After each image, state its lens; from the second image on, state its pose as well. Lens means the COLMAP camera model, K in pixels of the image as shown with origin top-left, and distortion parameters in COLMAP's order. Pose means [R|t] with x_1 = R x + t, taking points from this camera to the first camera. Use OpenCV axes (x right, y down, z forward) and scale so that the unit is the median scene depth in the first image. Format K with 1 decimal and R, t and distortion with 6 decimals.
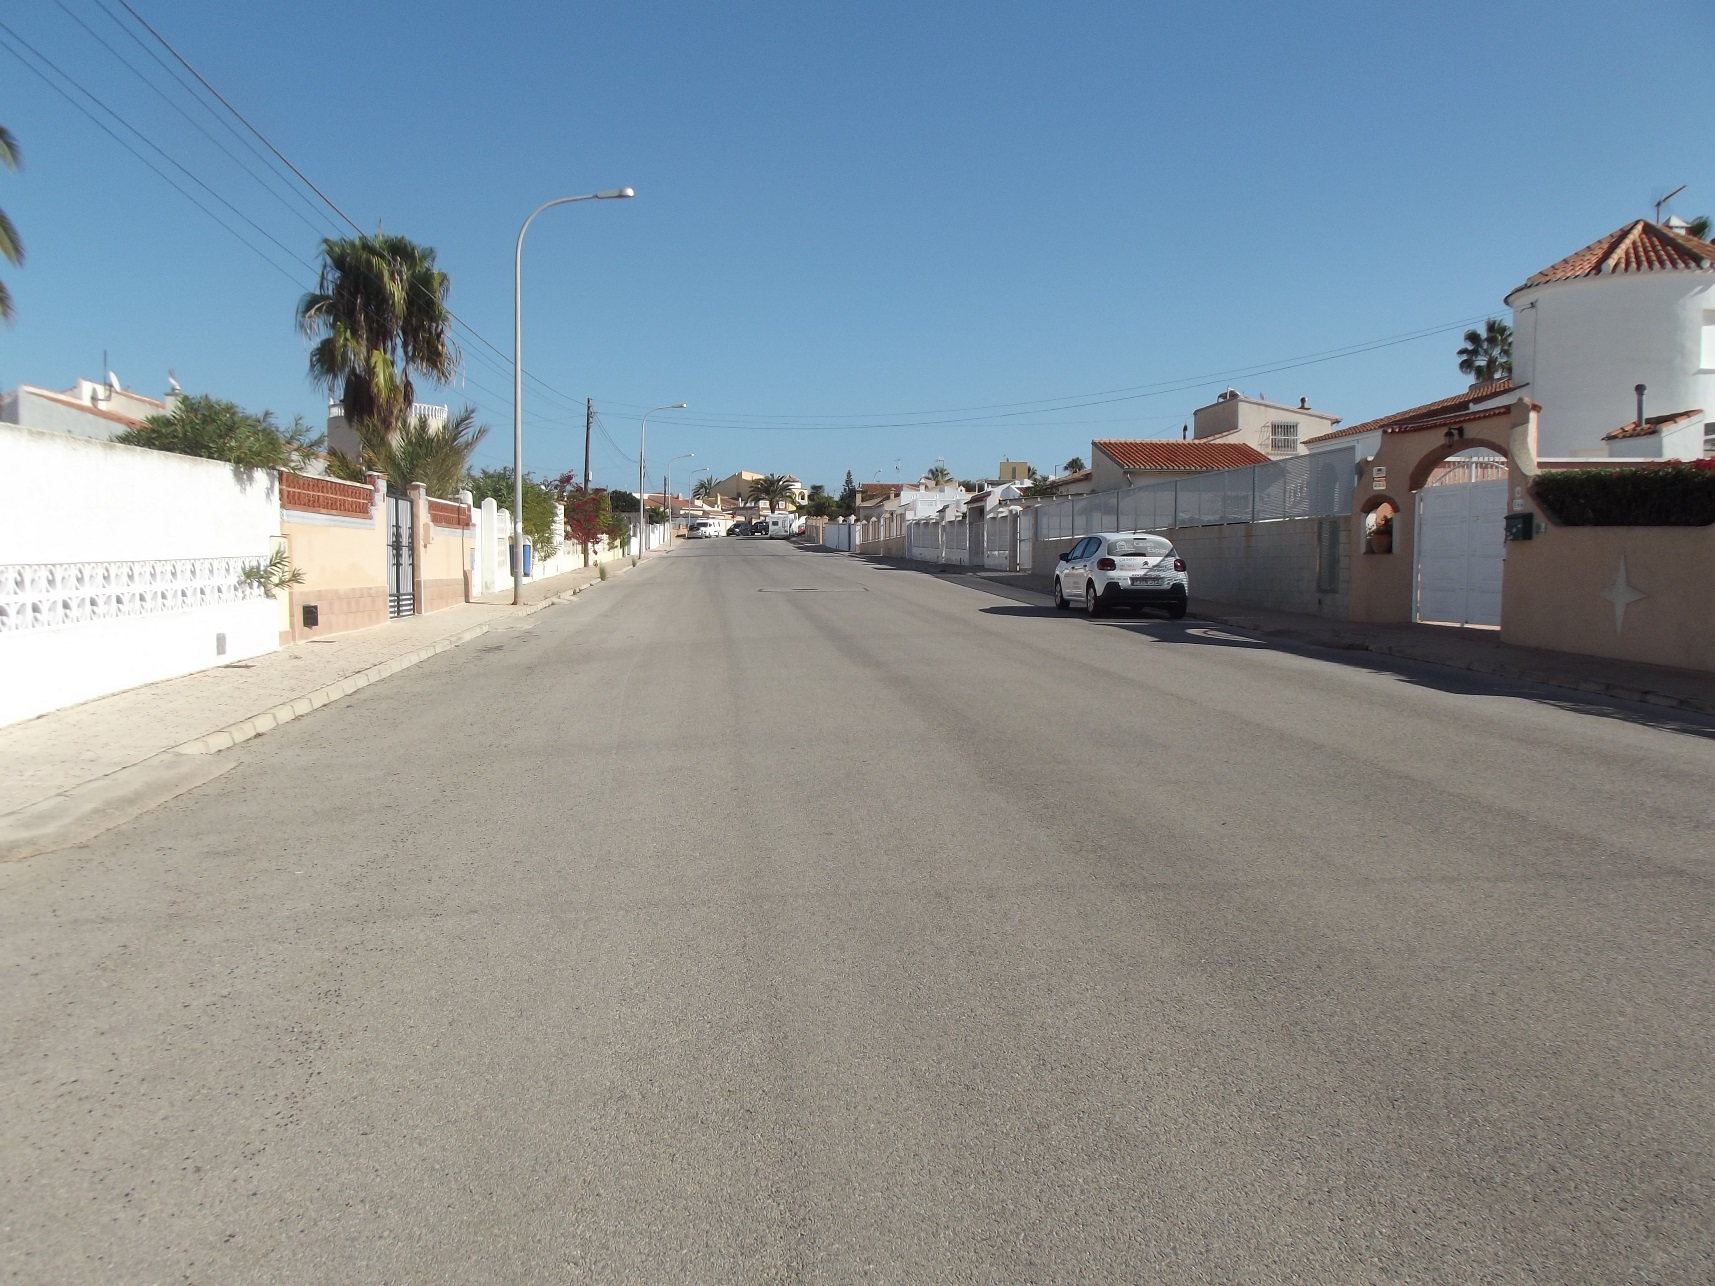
lens RADIAL K [[1432.4, 0, 859.5], [0, 1432.4, 684.9], [0, 0, 1]] dist [-0.047270, 0.002730]
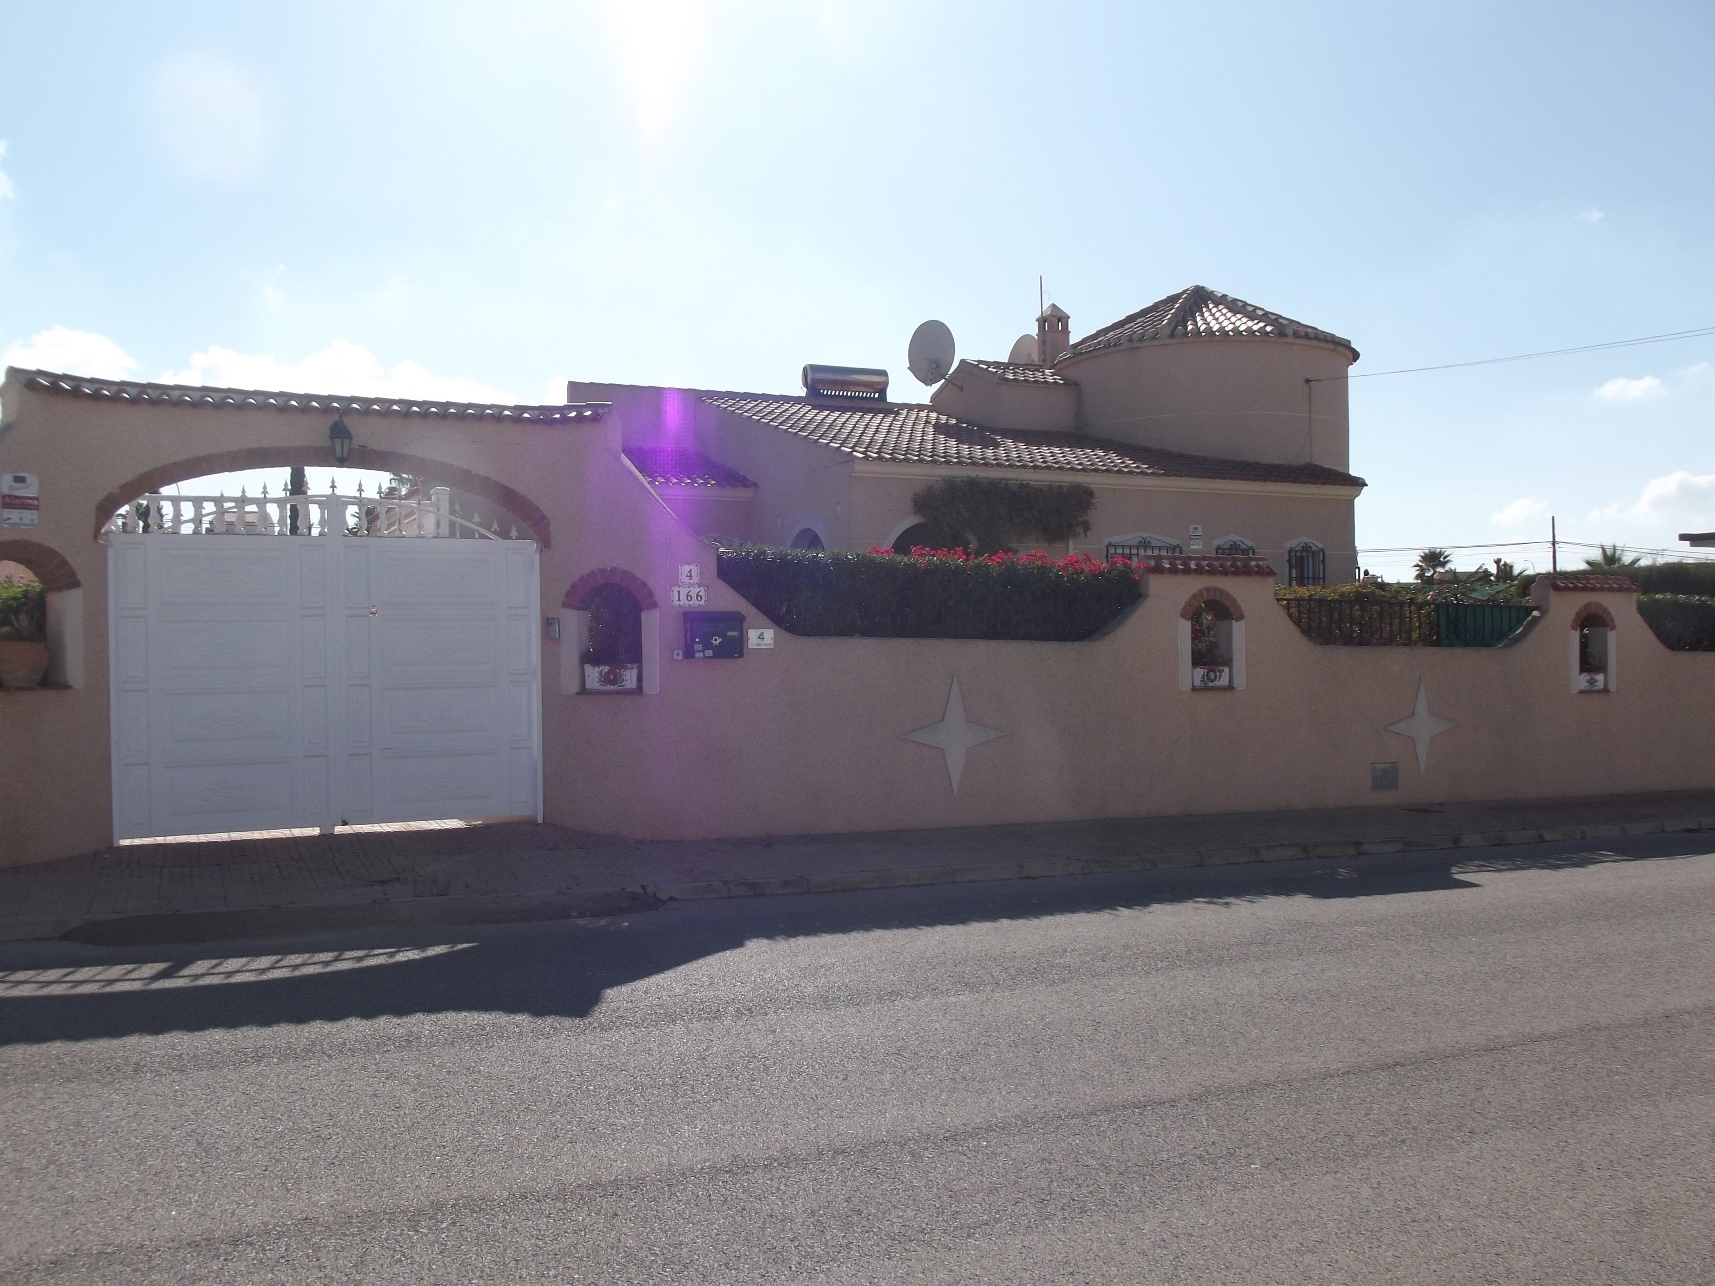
lens RADIAL K [[1370.3, 0, 853.0], [0, 1370.3, 673.4], [0, 0, 1]] dist [-0.058664, -0.001264]
pose [[-0.328152, -0.024672, 0.944303, -0.064317], [0.084366, 0.994898, 0.055312, -0.099098], [-0.940850, 0.097818, -0.324397, 0.916901]]
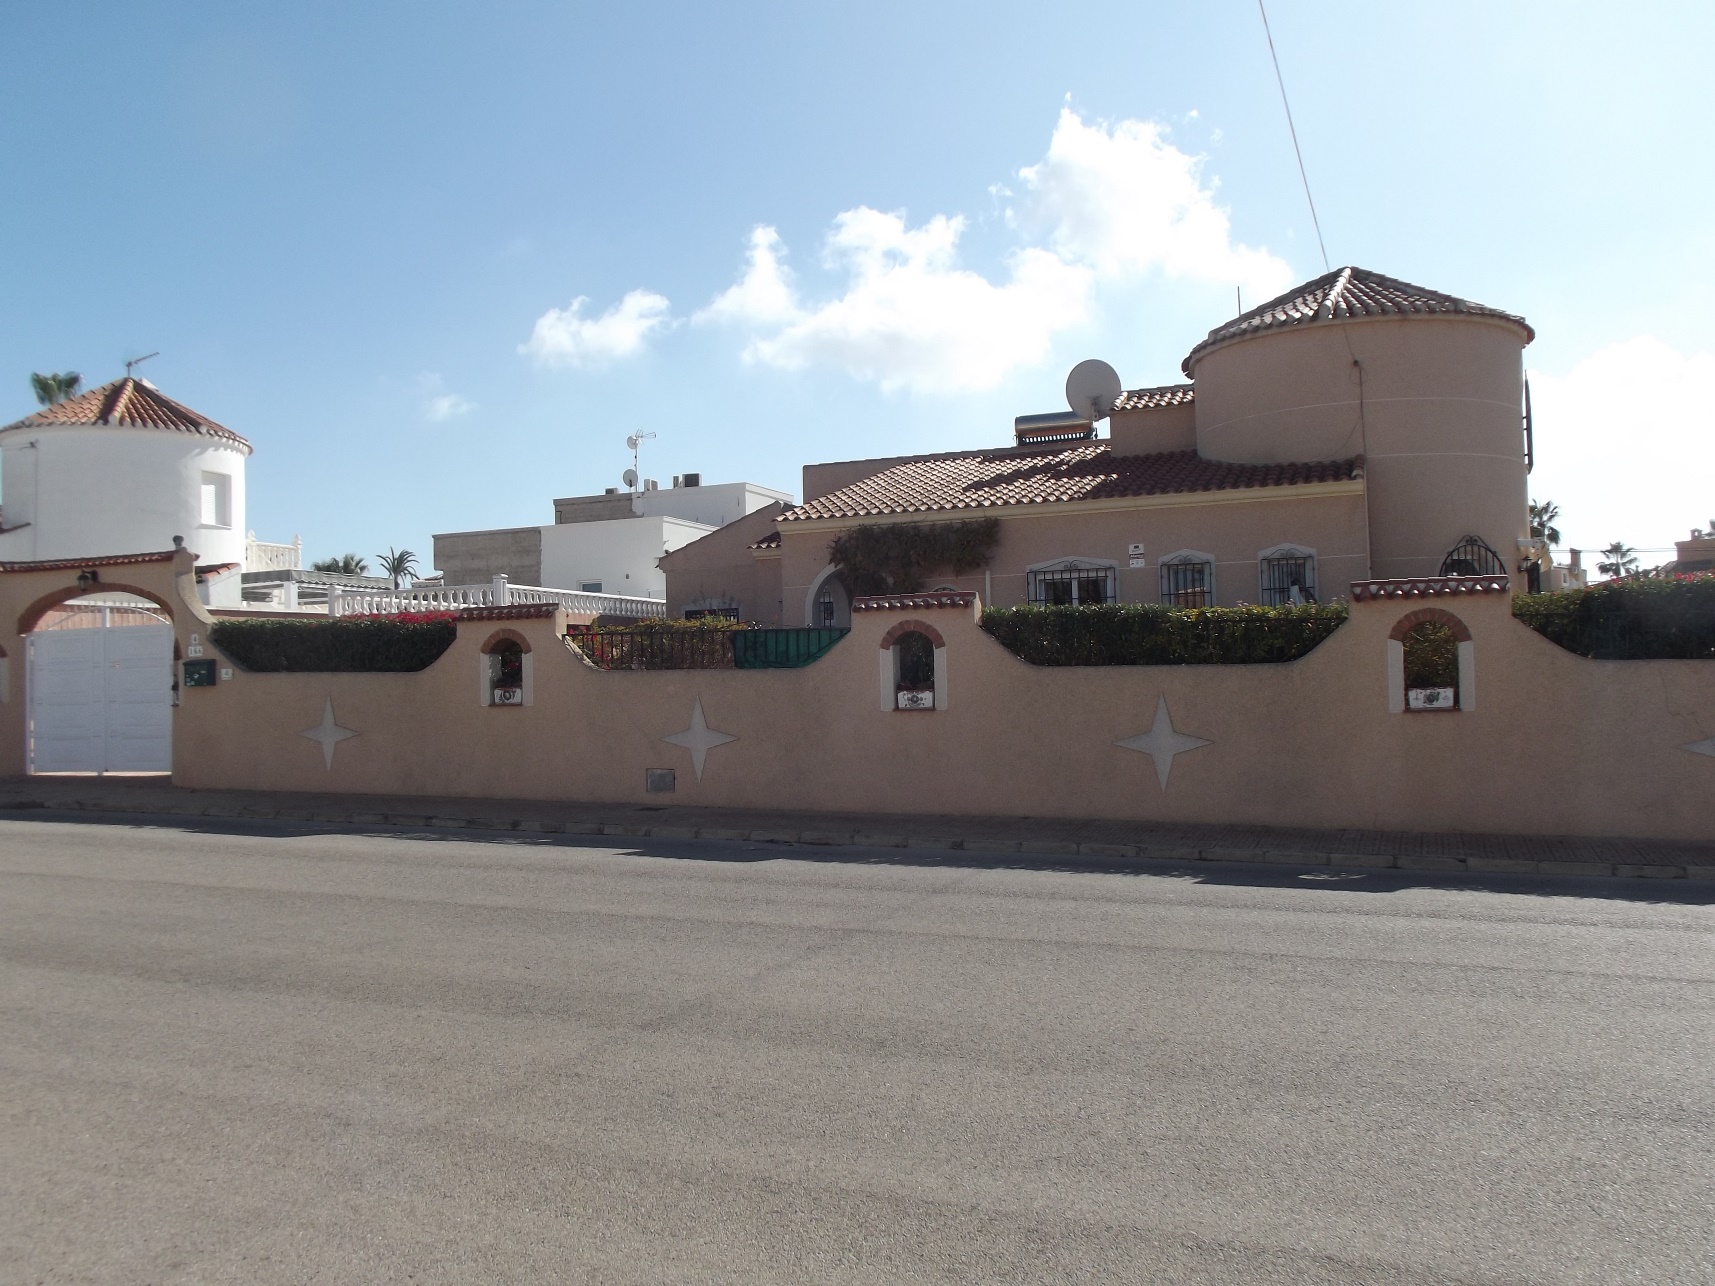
lens RADIAL K [[1406.9, 0, 882.3], [0, 1406.9, 640.5], [0, 0, 1]] dist [-0.037105, 0.008171]
pose [[0.440111, 0.015683, 0.897806, -0.180753], [0.100236, 0.992740, -0.066478, -0.014910], [-0.892331, 0.119250, 0.435344, 0.096232]]
